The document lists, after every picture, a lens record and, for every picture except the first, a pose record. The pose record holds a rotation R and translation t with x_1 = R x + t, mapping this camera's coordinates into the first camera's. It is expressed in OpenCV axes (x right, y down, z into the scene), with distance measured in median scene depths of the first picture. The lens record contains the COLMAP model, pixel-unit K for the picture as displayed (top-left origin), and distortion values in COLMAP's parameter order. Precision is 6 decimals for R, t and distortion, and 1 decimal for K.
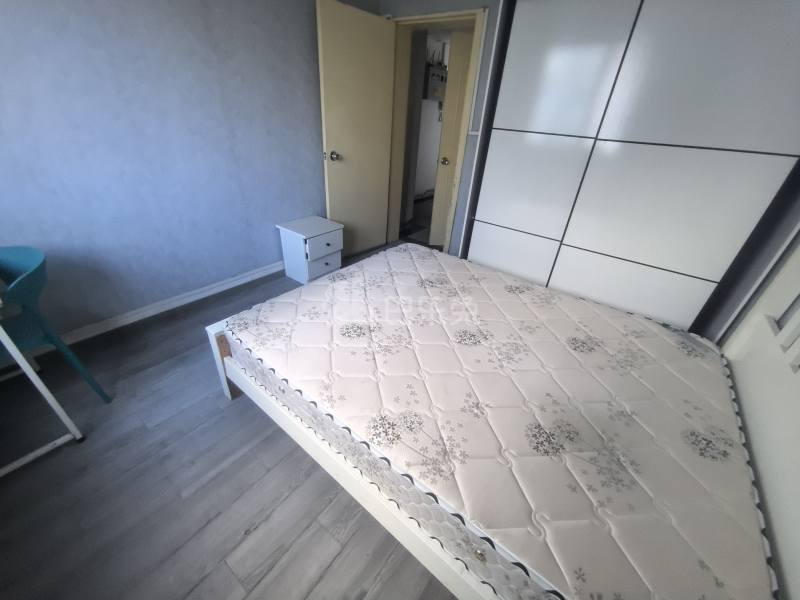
lens RADIAL K [[314.5, 0, 401.9], [0, 314.5, 298.3], [0, 0, 1]] dist [0.017073, -0.004703]
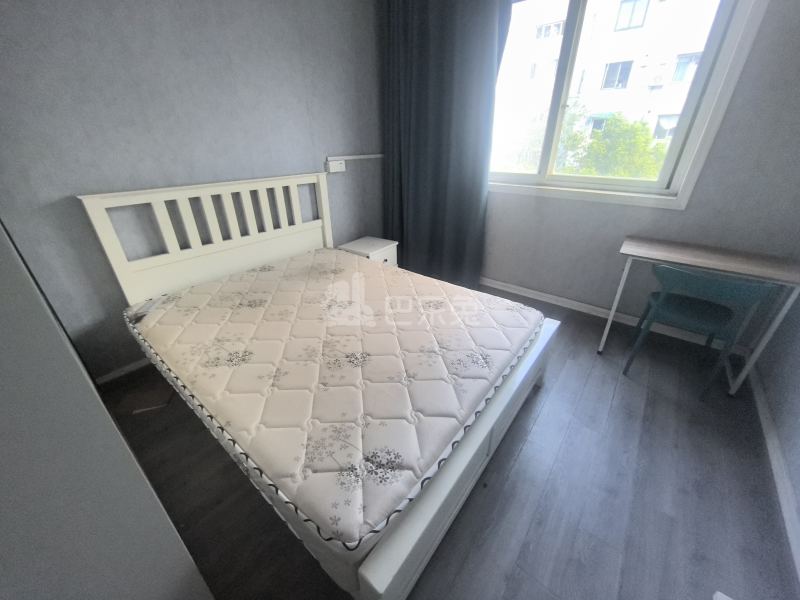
lens RADIAL K [[314.5, 0, 401.9], [0, 314.5, 298.3], [0, 0, 1]] dist [0.017073, -0.004703]
pose [[-0.997548, -0.069987, -0.000149, -0.017214], [-0.037412, 0.531448, 0.846265, -0.989705], [-0.059149, 0.844195, -0.532763, 1.679899]]
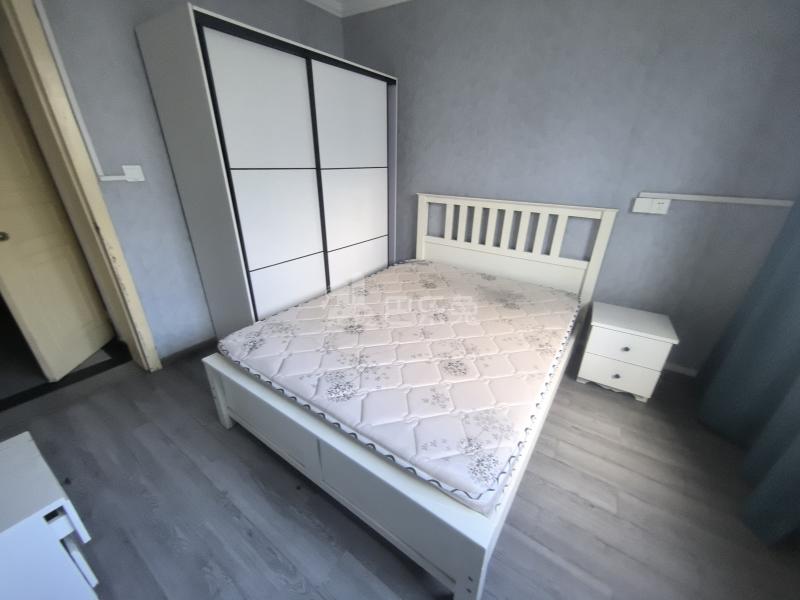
lens RADIAL K [[314.5, 0, 401.9], [0, 314.5, 298.3], [0, 0, 1]] dist [0.017073, -0.004703]
pose [[-0.042554, -0.462620, 0.885535, -0.956674], [0.489196, 0.763172, 0.422204, -0.590085], [-0.871135, 0.451166, 0.193836, 0.864031]]
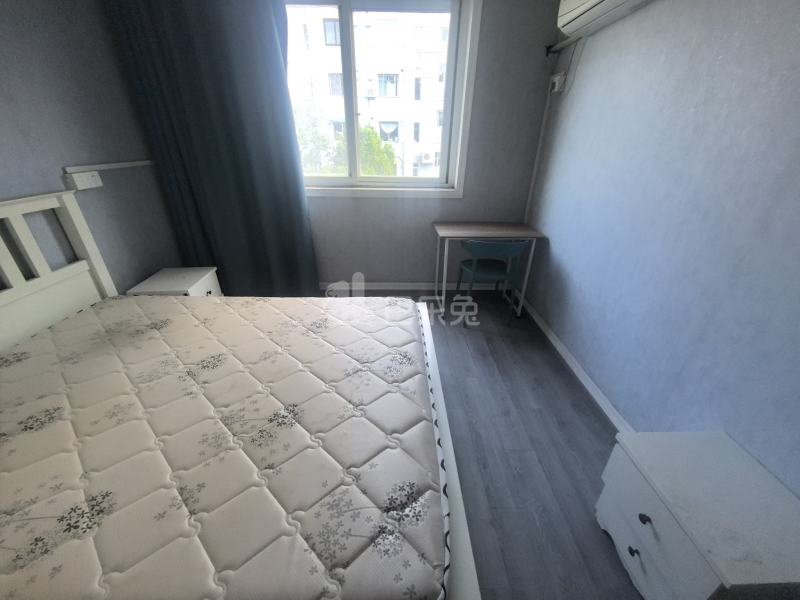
lens RADIAL K [[314.5, 0, 401.9], [0, 314.5, 298.3], [0, 0, 1]] dist [0.017073, -0.004703]
pose [[-0.787246, 0.211612, -0.579192, 0.275790], [-0.367292, 0.593559, 0.716090, -0.917870], [0.495318, 0.776471, -0.389554, 1.550953]]
